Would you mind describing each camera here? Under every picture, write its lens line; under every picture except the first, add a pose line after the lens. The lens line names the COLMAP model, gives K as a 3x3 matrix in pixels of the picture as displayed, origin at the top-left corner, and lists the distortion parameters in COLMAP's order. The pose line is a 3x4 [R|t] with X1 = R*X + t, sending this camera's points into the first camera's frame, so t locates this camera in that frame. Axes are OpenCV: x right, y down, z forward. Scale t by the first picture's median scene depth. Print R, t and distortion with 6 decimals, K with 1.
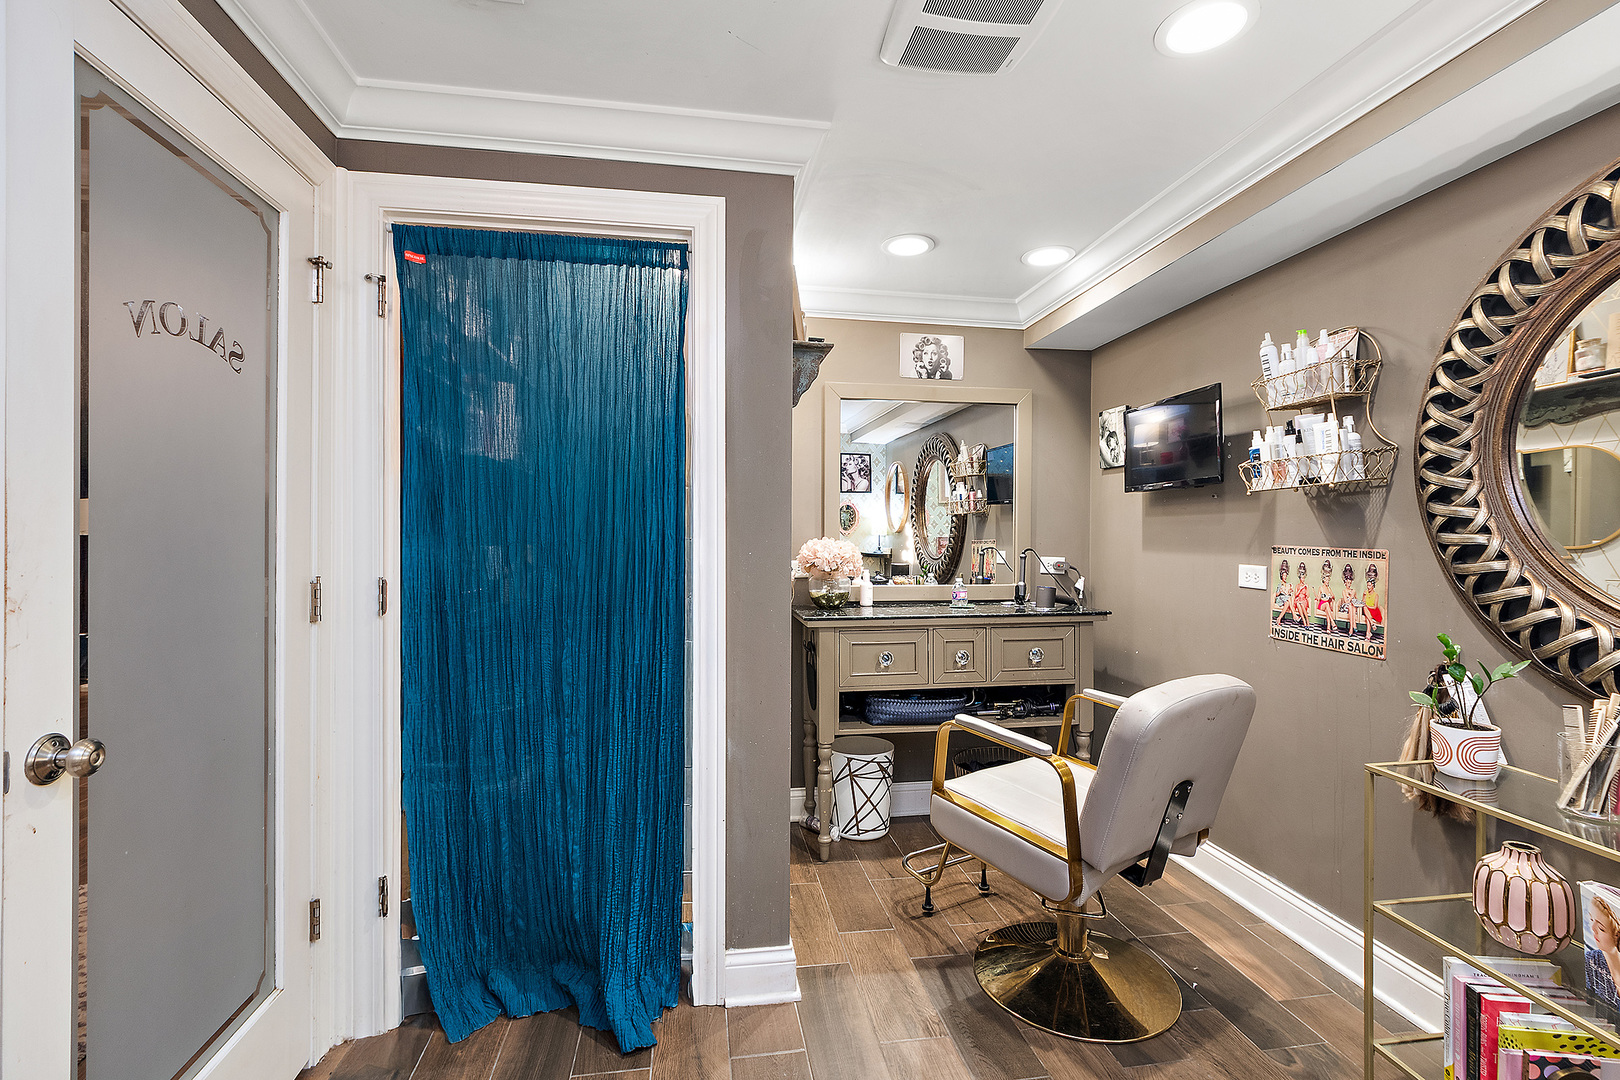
lens RADIAL K [[726.9, 0, 809.6], [0, 726.9, 535.7], [0, 0, 1]] dist [-0.001448, -0.000120]
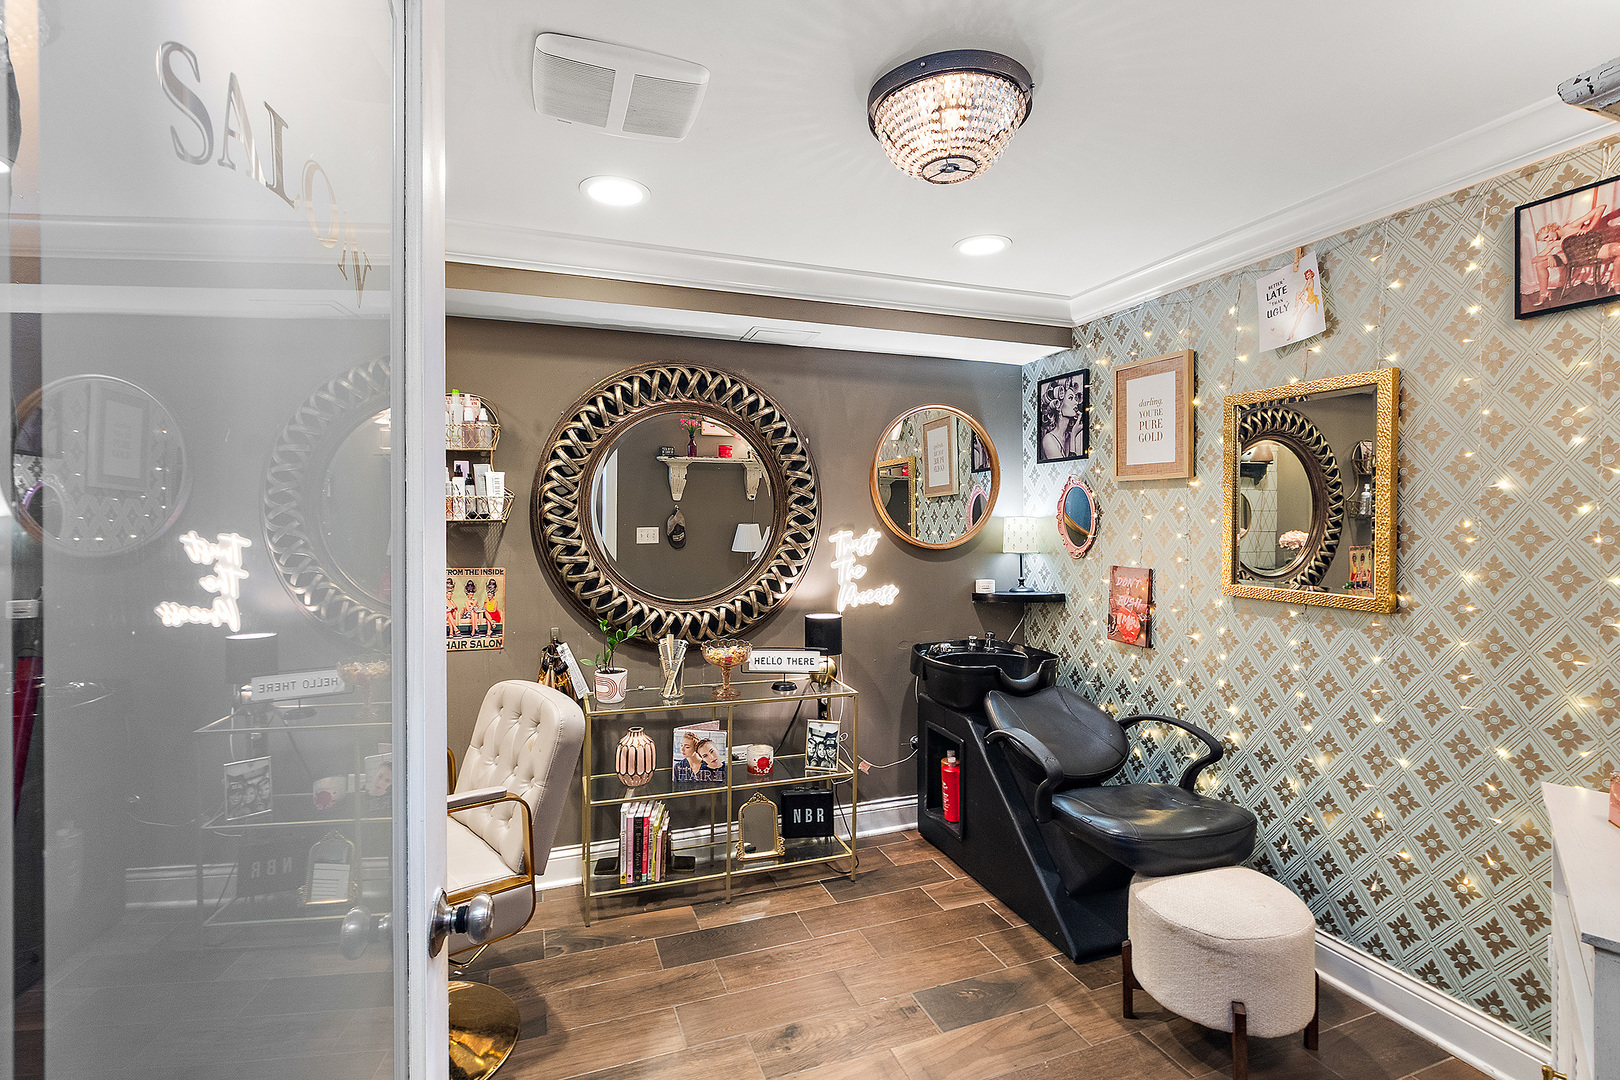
lens RADIAL K [[726.9, 0, 806.0], [0, 726.9, 538.8], [0, 0, 1]] dist [-0.001448, -0.000120]
pose [[-0.199206, -0.013052, 0.979871, -0.698972], [0.000139, 0.999911, 0.013347, -0.056723], [-0.979958, 0.002795, -0.199186, 0.752430]]
